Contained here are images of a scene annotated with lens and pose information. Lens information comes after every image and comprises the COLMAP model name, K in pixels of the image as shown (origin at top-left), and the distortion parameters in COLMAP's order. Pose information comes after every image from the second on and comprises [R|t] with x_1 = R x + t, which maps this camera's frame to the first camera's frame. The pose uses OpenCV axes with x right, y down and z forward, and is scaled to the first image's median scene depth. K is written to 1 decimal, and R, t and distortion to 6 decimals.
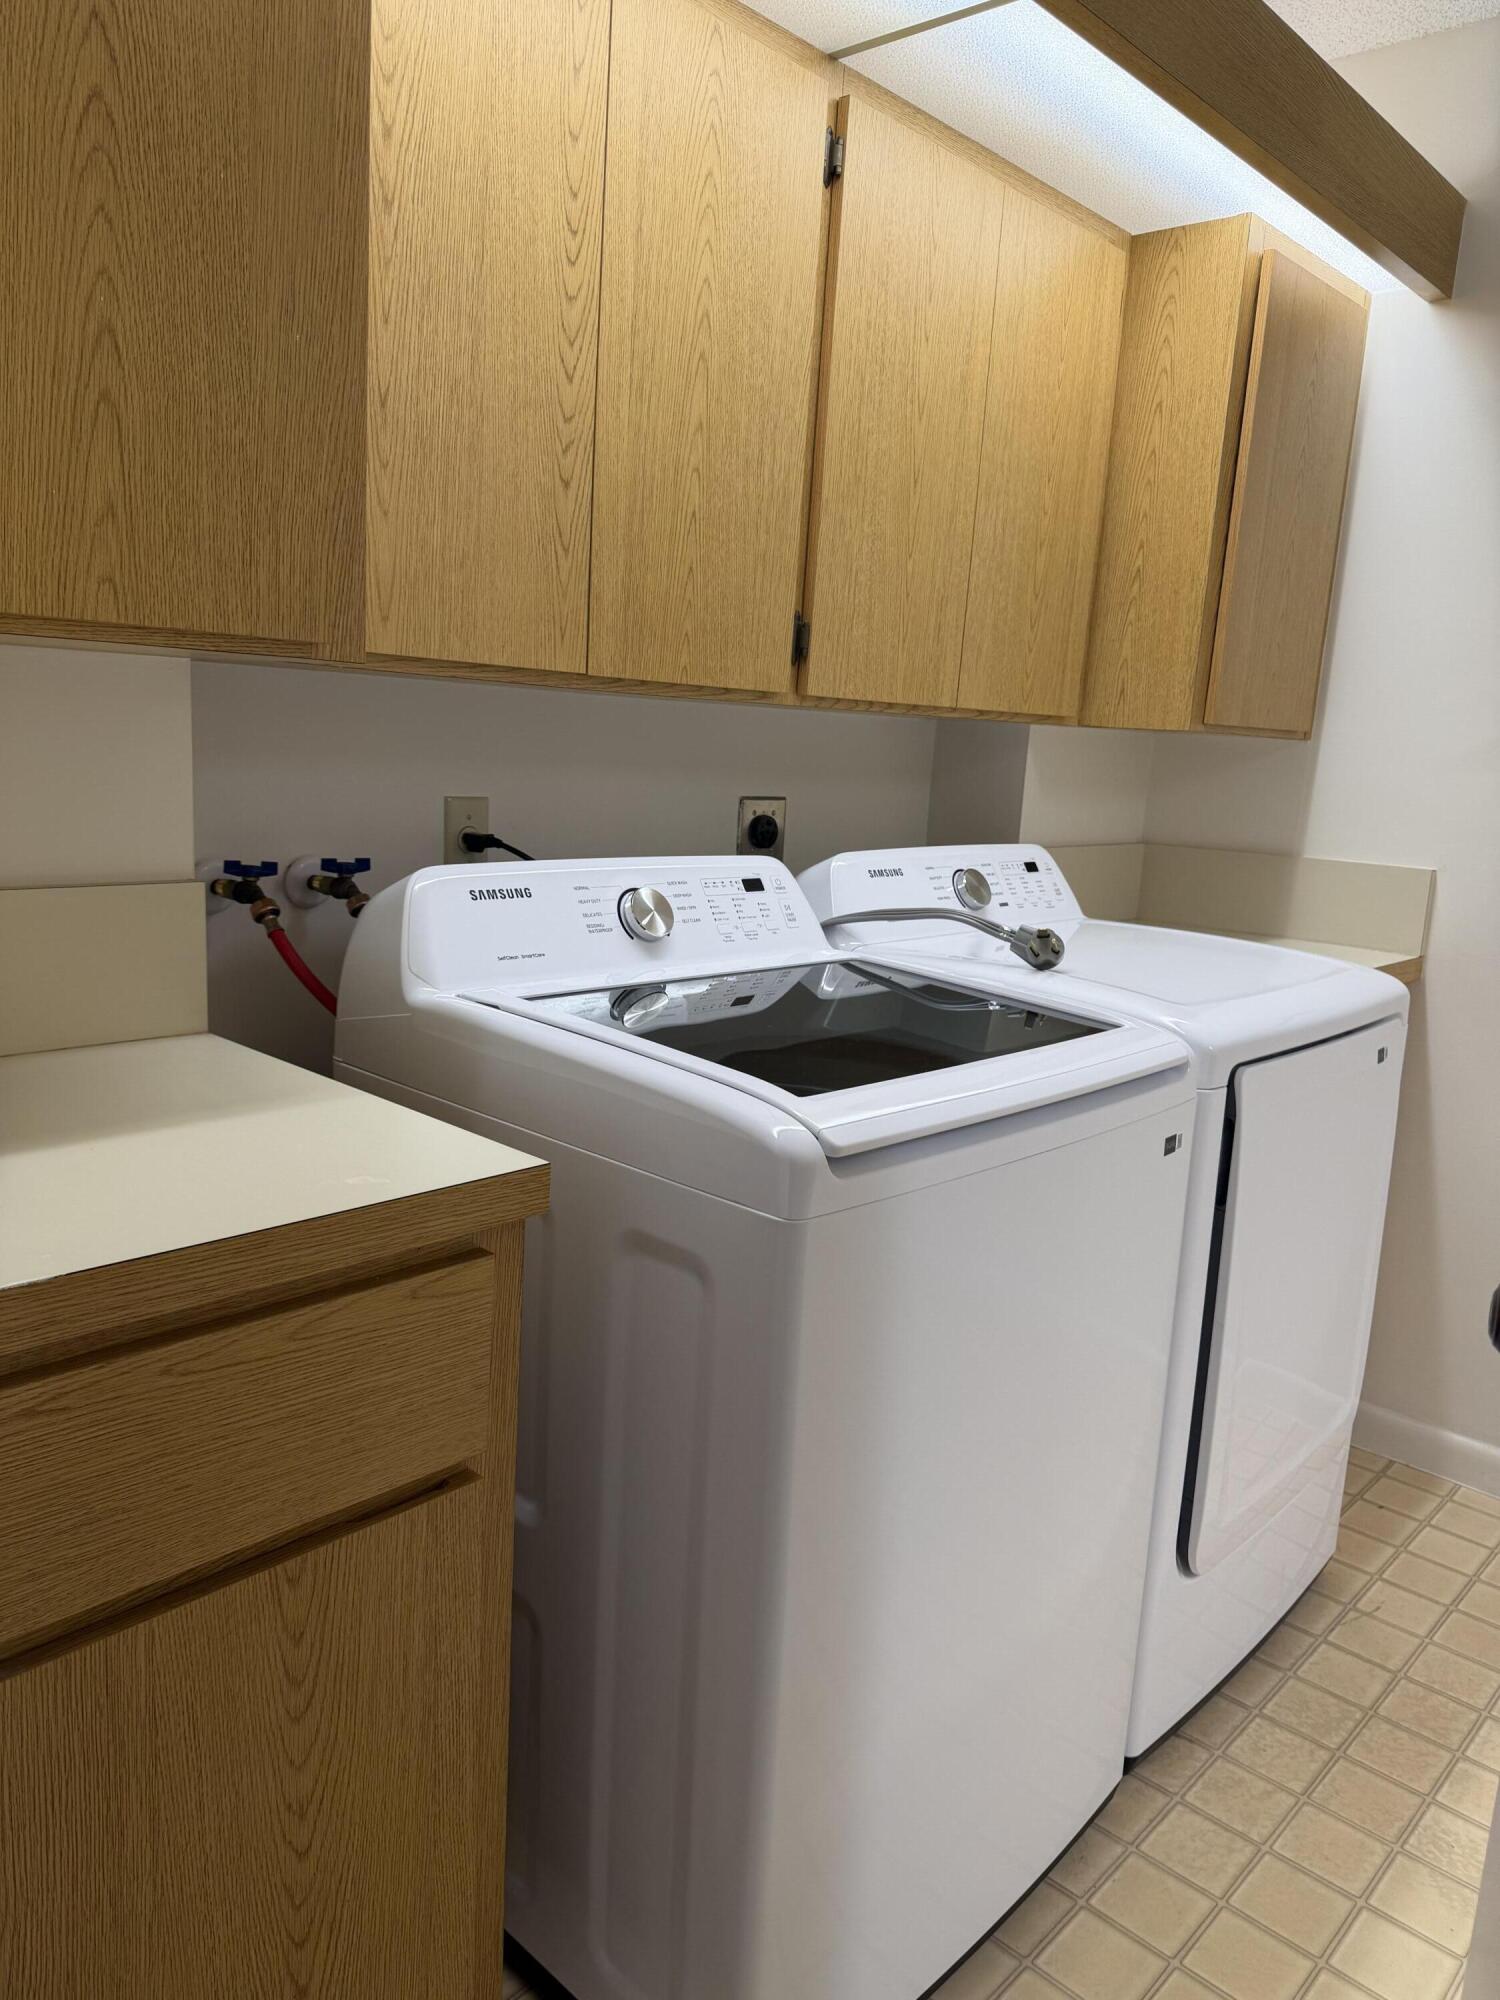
lens RADIAL K [[1456.2, 0, 748.5], [0, 1456.2, 987.6], [0, 0, 1]] dist [0.009584, 0.001287]
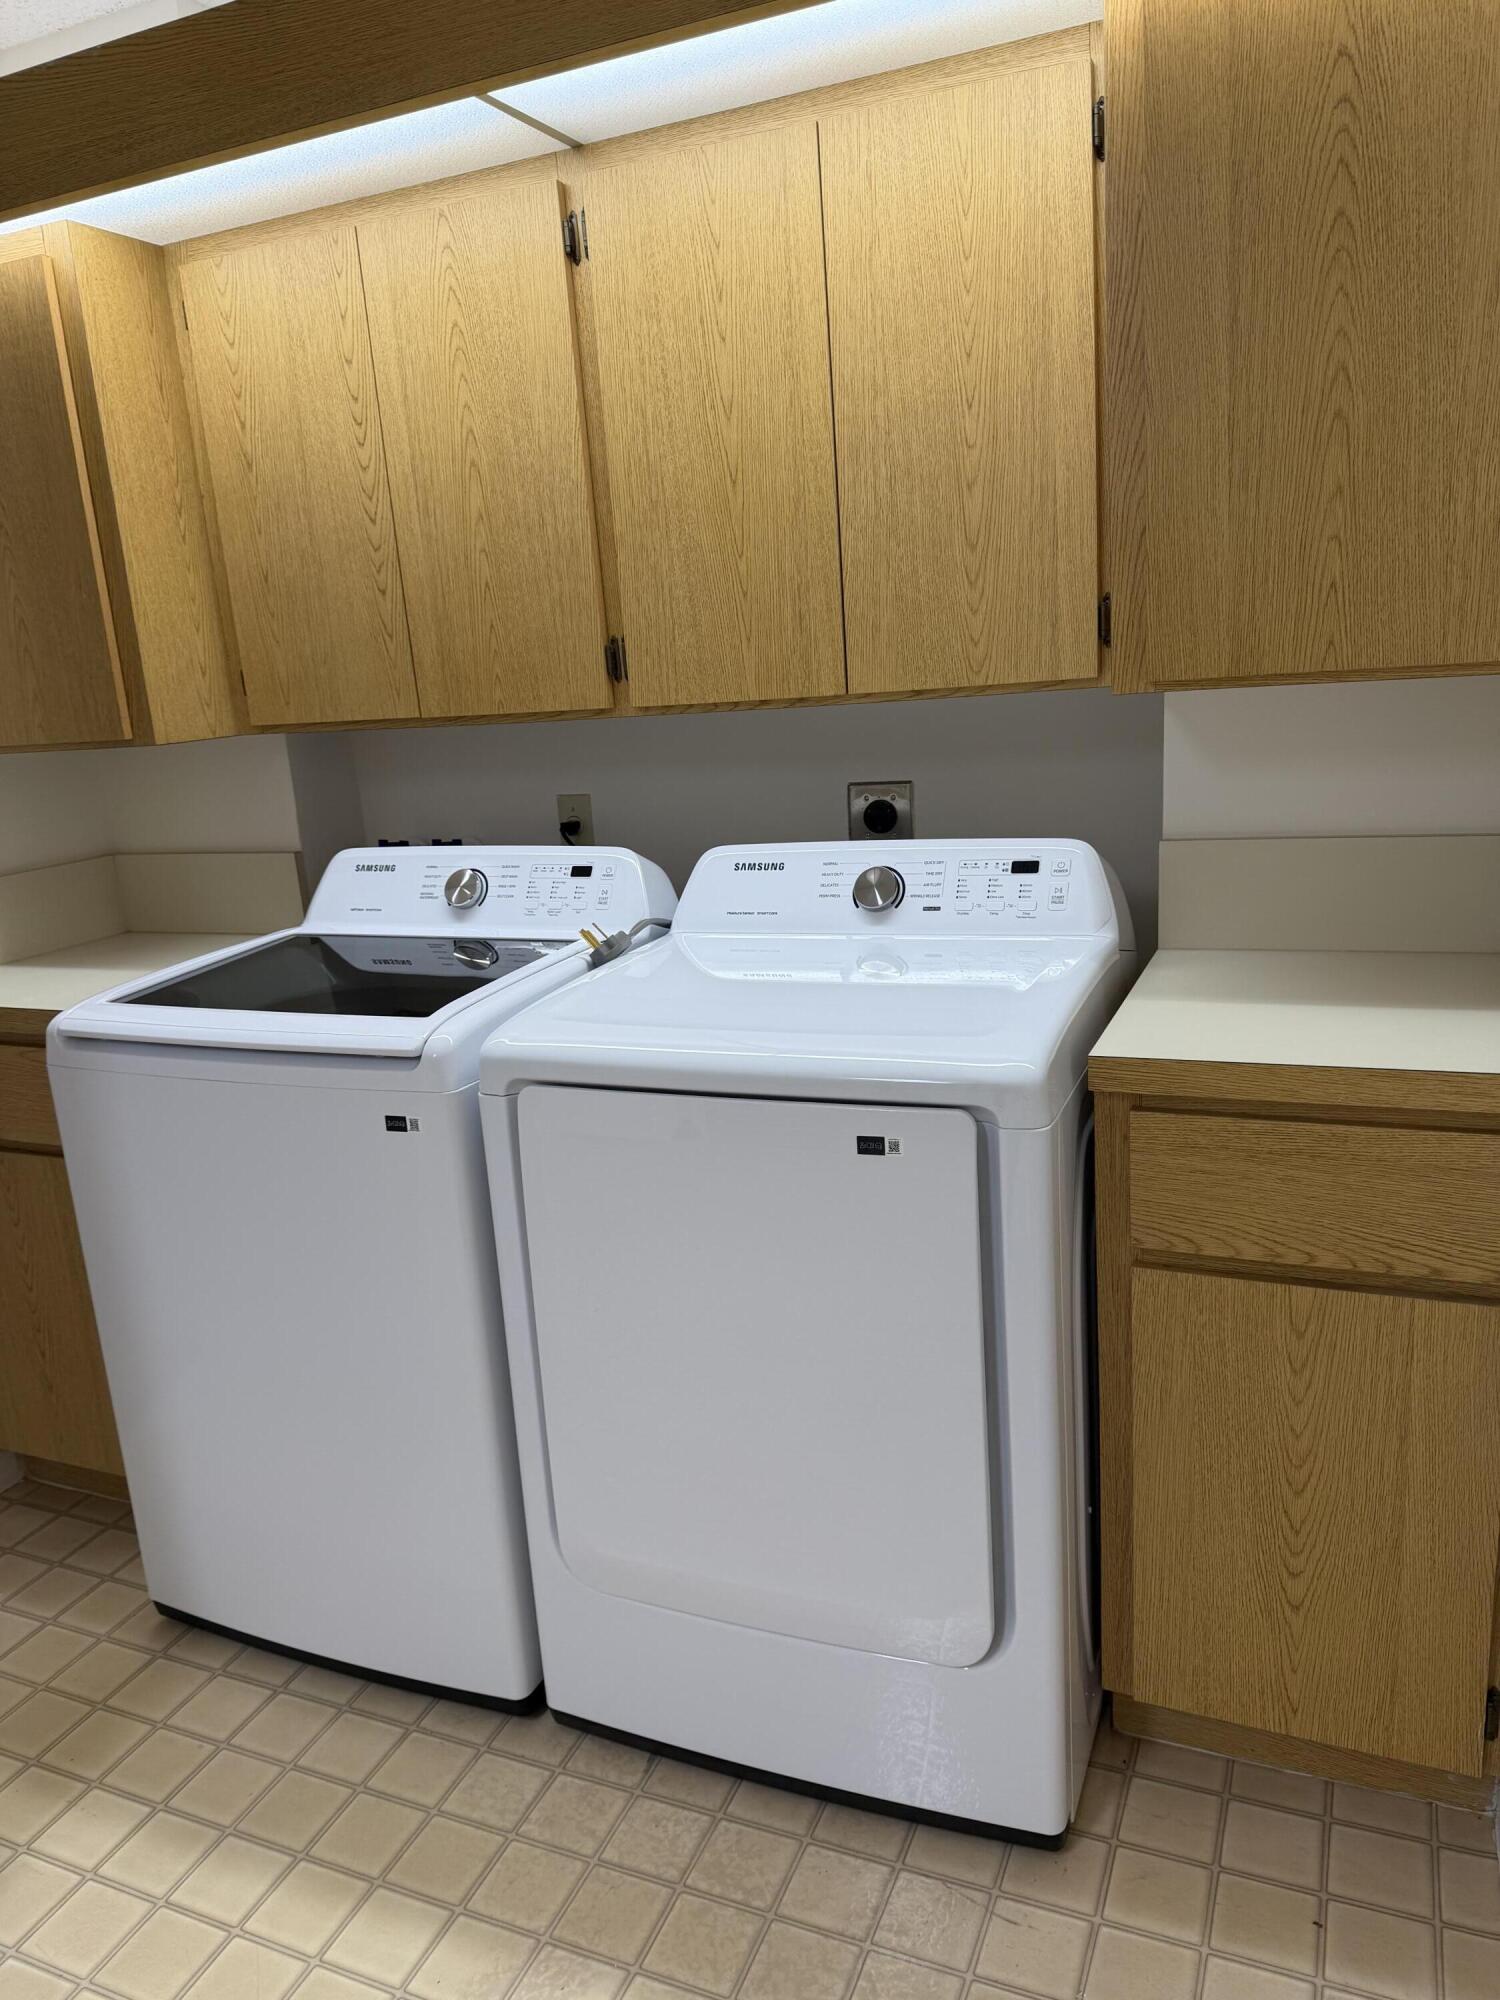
lens RADIAL K [[1421.7, 0, 750.0], [0, 1421.7, 1000.0], [0, 0, 1]] dist [0.009630, -0.000167]
pose [[0.319524, 0.141685, -0.936926, 1.251220], [-0.081319, 0.989211, 0.121859, -0.128283], [0.944082, 0.037253, 0.327599, 0.799640]]
